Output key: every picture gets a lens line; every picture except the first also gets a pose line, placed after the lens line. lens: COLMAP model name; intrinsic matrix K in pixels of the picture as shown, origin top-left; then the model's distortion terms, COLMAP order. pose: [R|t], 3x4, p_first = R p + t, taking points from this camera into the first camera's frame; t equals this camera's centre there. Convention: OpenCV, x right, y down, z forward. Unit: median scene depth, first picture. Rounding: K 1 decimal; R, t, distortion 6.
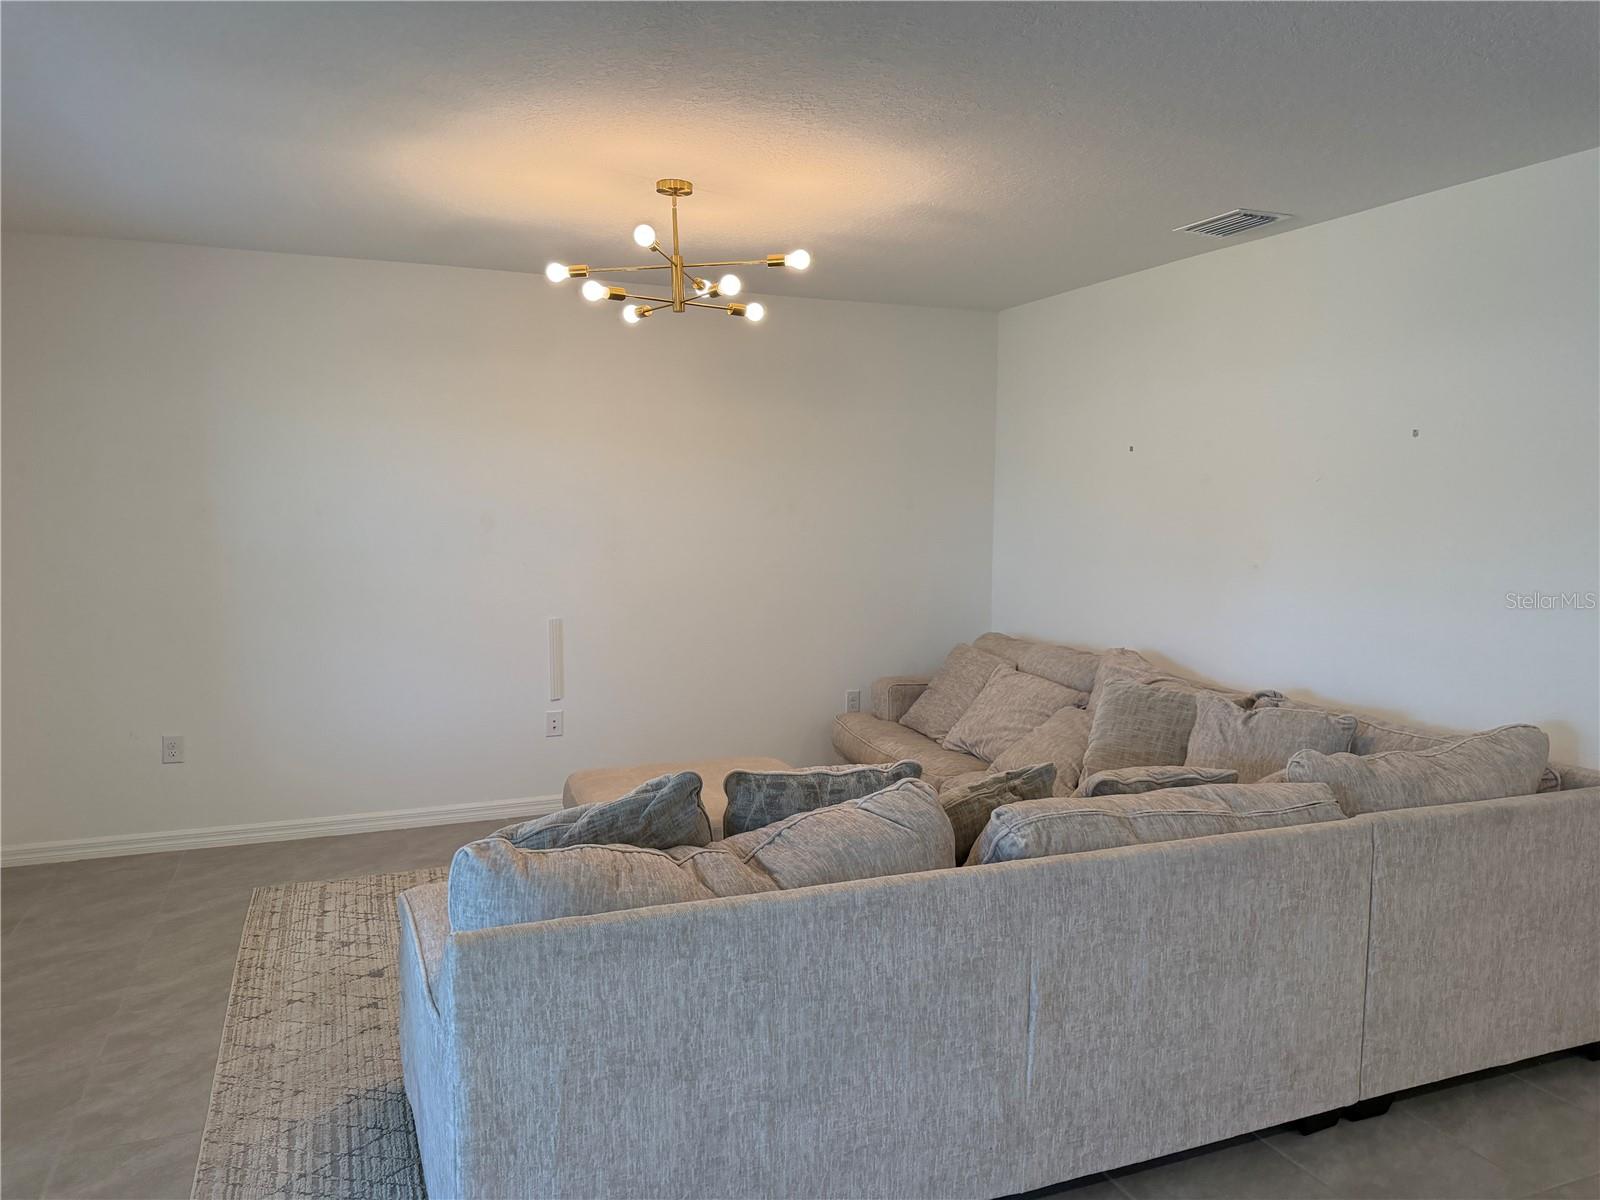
lens RADIAL K [[1122.4, 0, 800.0], [0, 1122.4, 600.0], [0, 0, 1]] dist [0.021221, -0.037716]
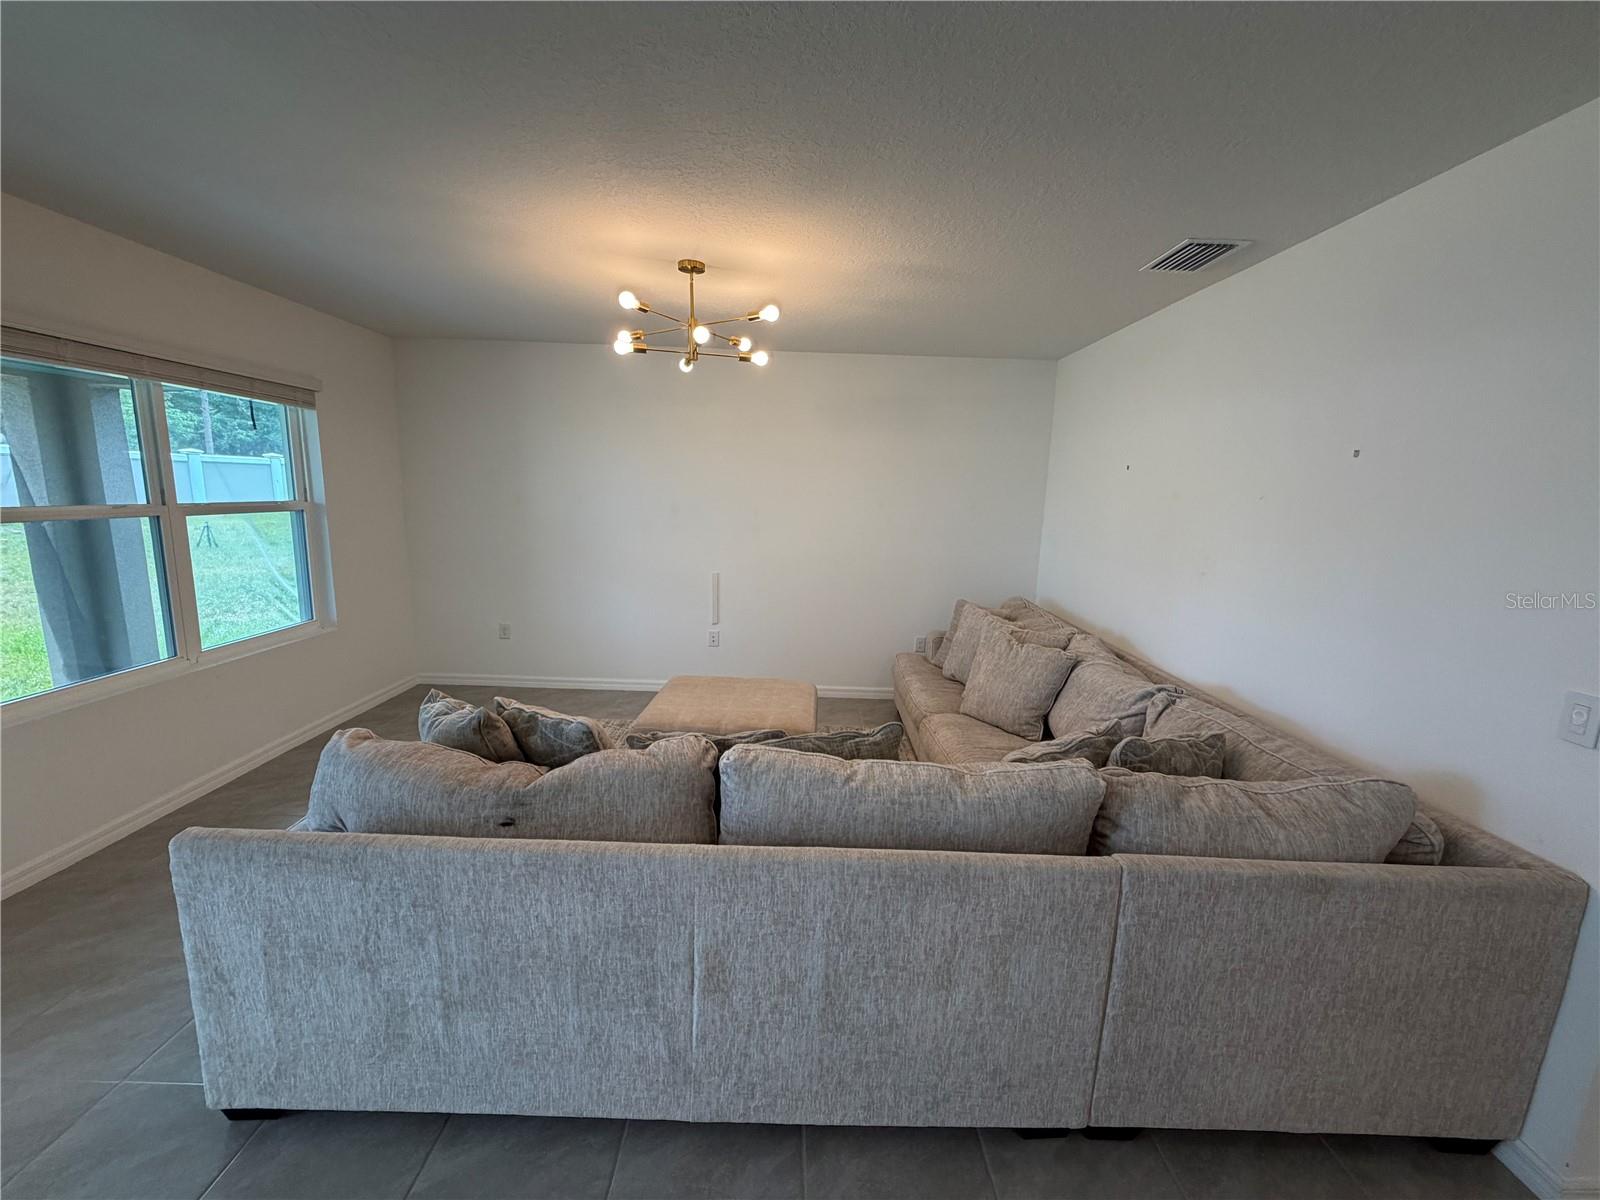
lens RADIAL K [[640.5, 0, 798.9], [0, 640.5, 604.0], [0, 0, 1]] dist [0.000324, -0.003409]
pose [[0.928365, 0.089000, -0.360857, 0.478018], [-0.059943, 0.994049, 0.090954, -0.062014], [0.366804, -0.062807, 0.928176, 0.459446]]
